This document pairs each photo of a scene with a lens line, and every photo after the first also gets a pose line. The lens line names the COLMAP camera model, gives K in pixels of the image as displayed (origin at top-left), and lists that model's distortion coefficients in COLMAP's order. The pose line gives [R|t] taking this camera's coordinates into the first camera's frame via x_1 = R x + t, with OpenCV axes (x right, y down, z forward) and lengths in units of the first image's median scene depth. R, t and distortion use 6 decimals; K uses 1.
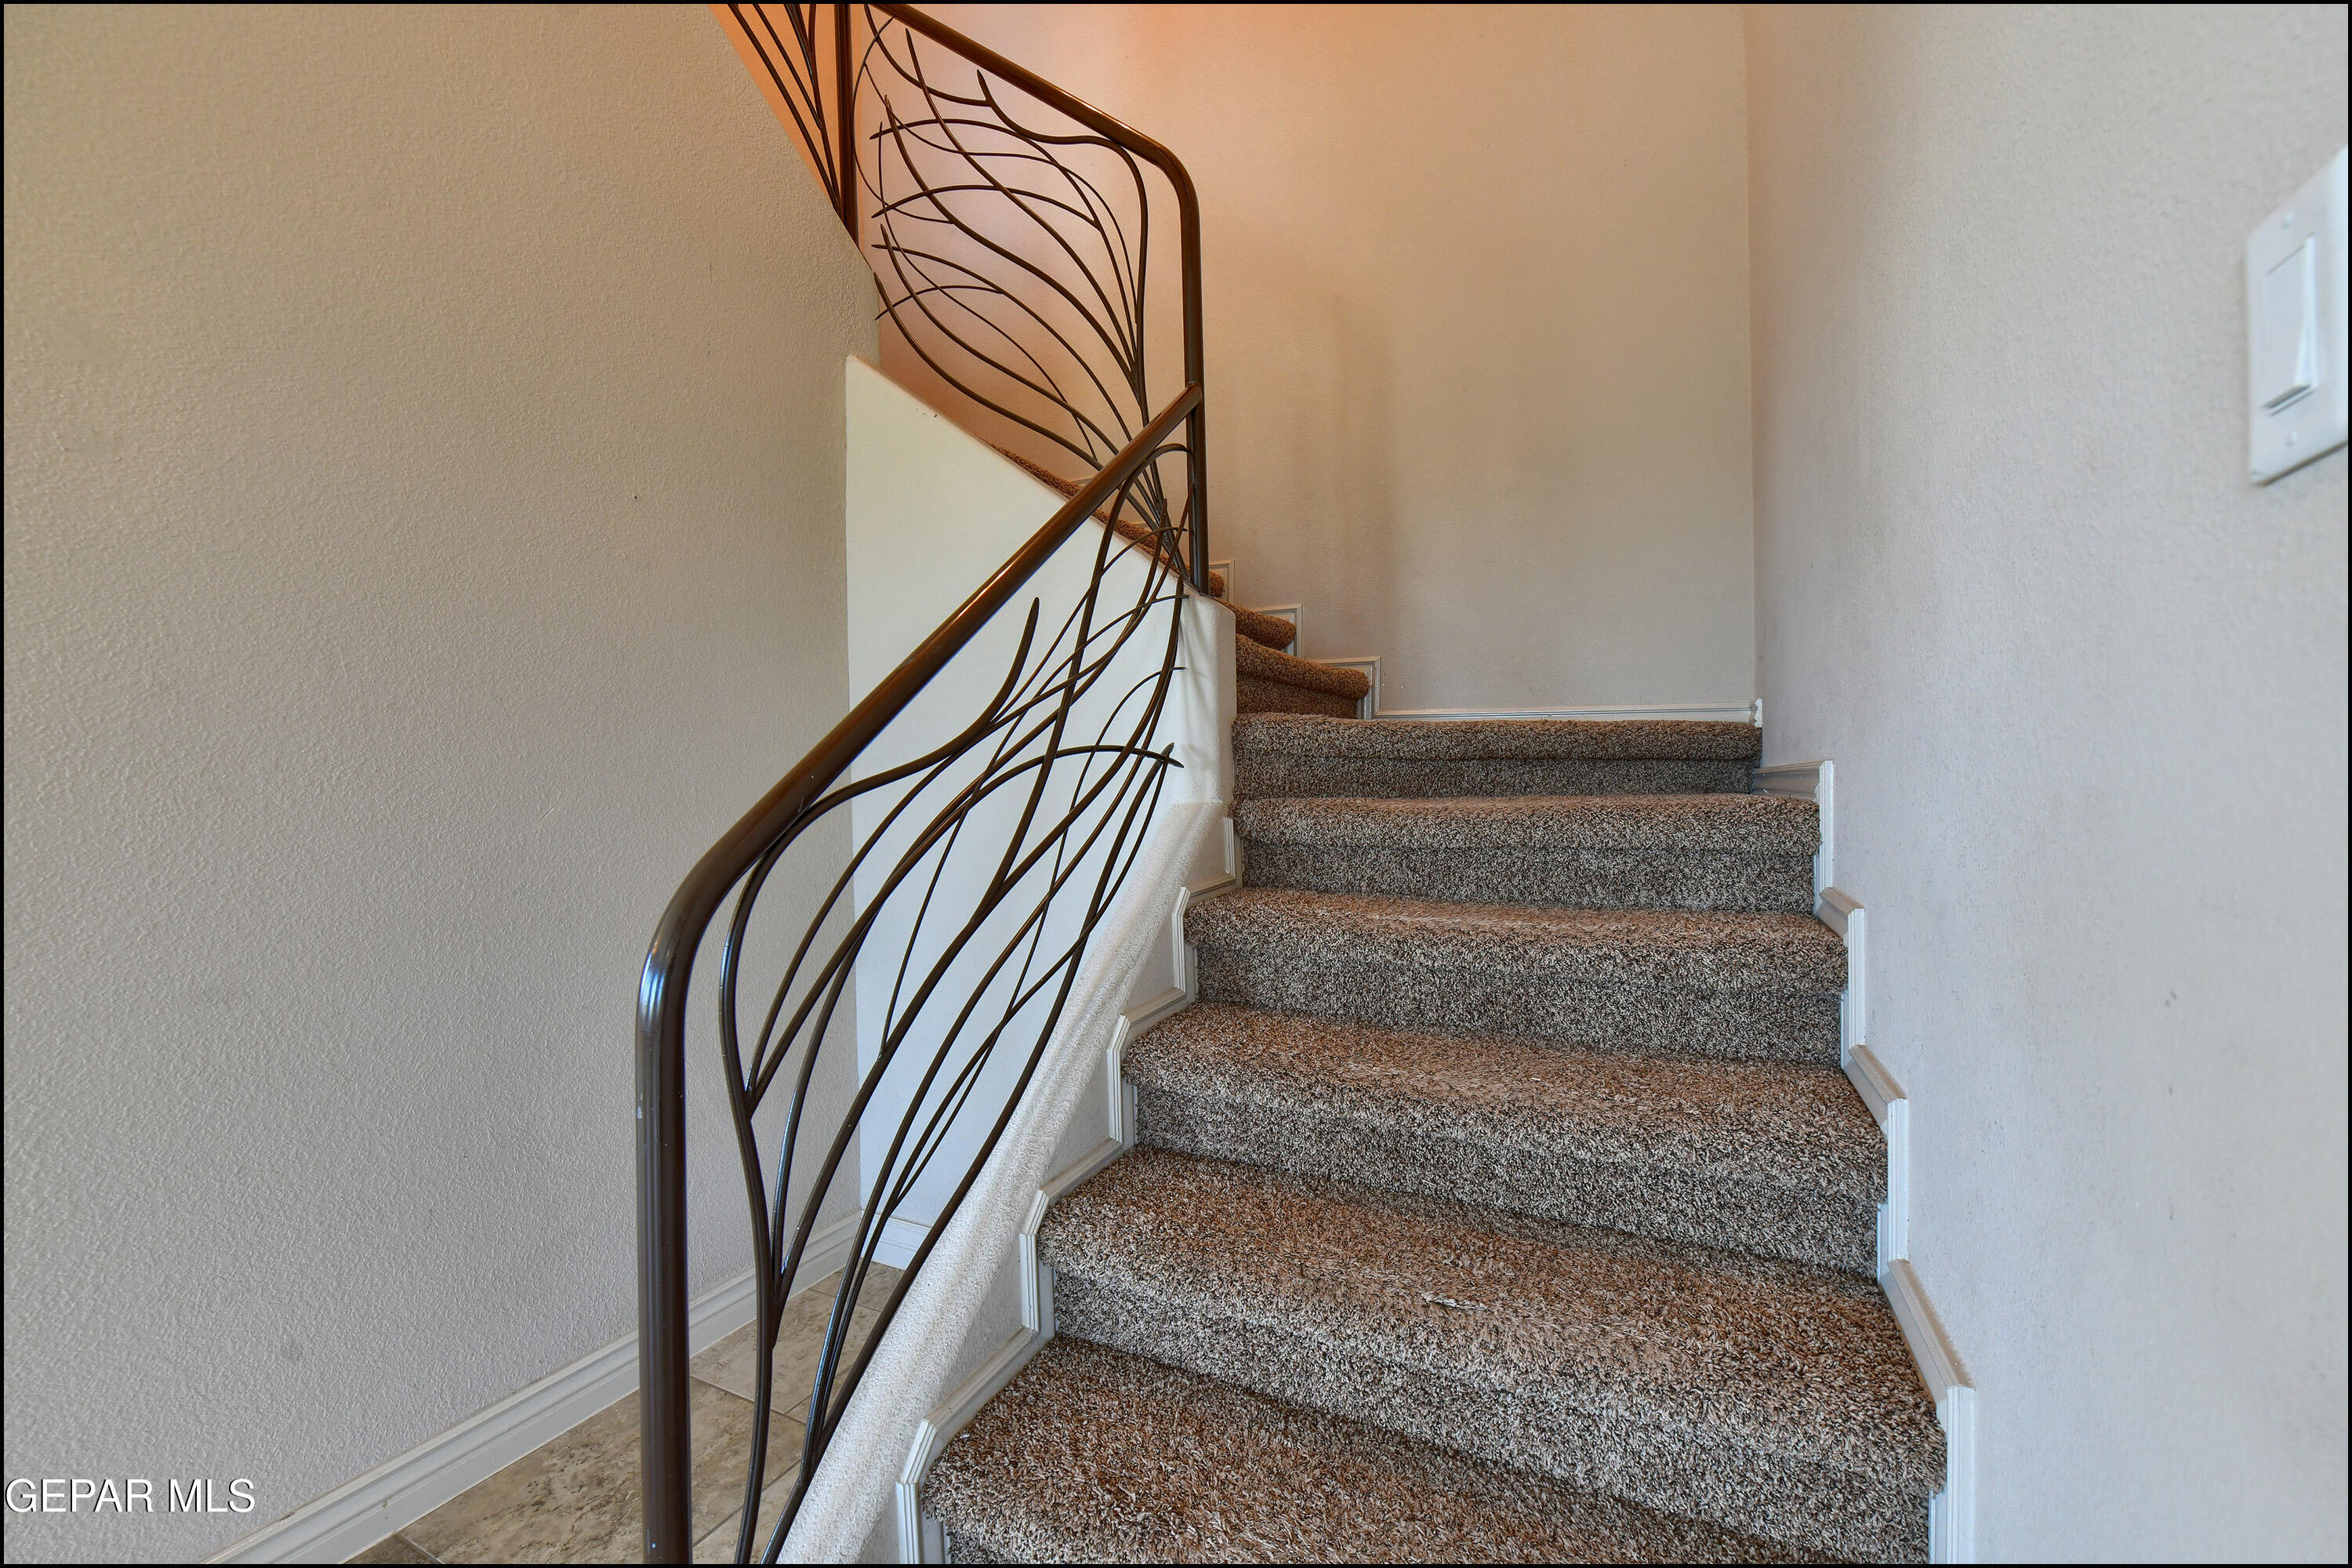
lens RADIAL K [[940.7, 0, 1177.4], [0, 940.7, 793.0], [0, 0, 1]] dist [-0.009372, -0.000086]
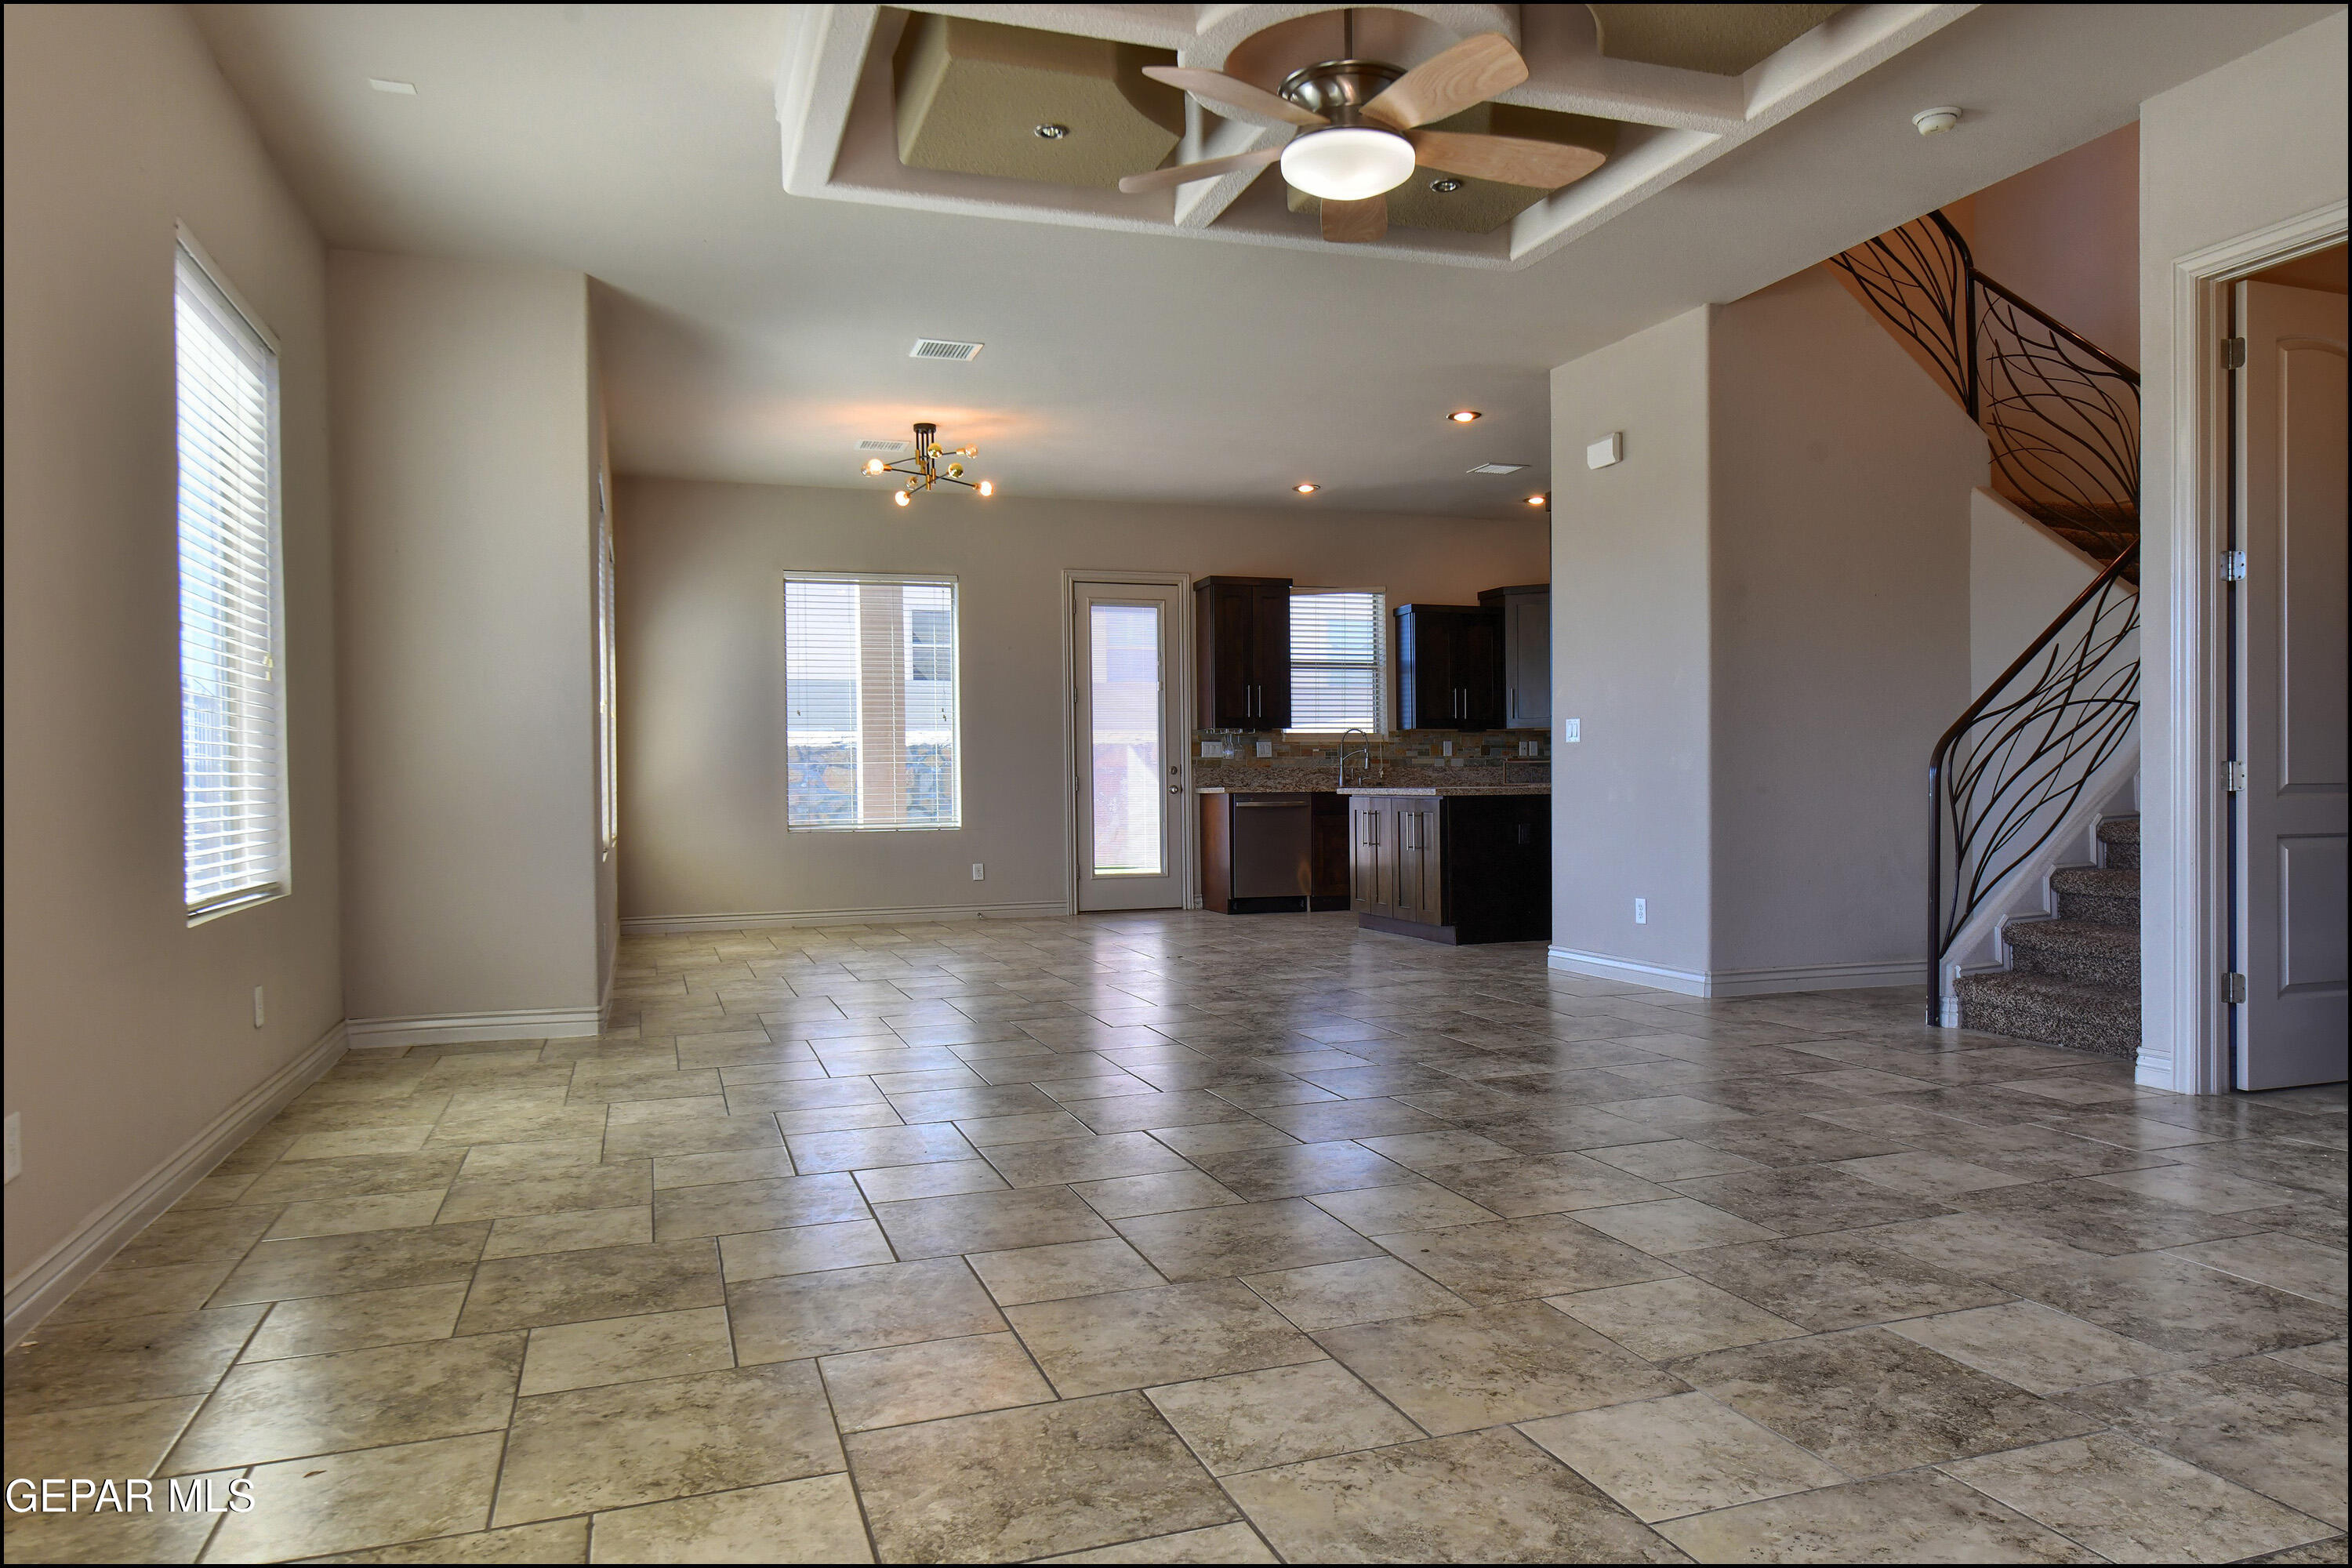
lens RADIAL K [[1577.1, 0, 1185.7], [0, 1577.1, 793.6], [0, 0, 1]] dist [-0.003819, -0.002290]
pose [[0.721751, 0.018495, -0.691905, 0.970622], [-0.002969, 0.999716, 0.023626, 0.094296], [0.692146, -0.014997, 0.721602, -3.273006]]
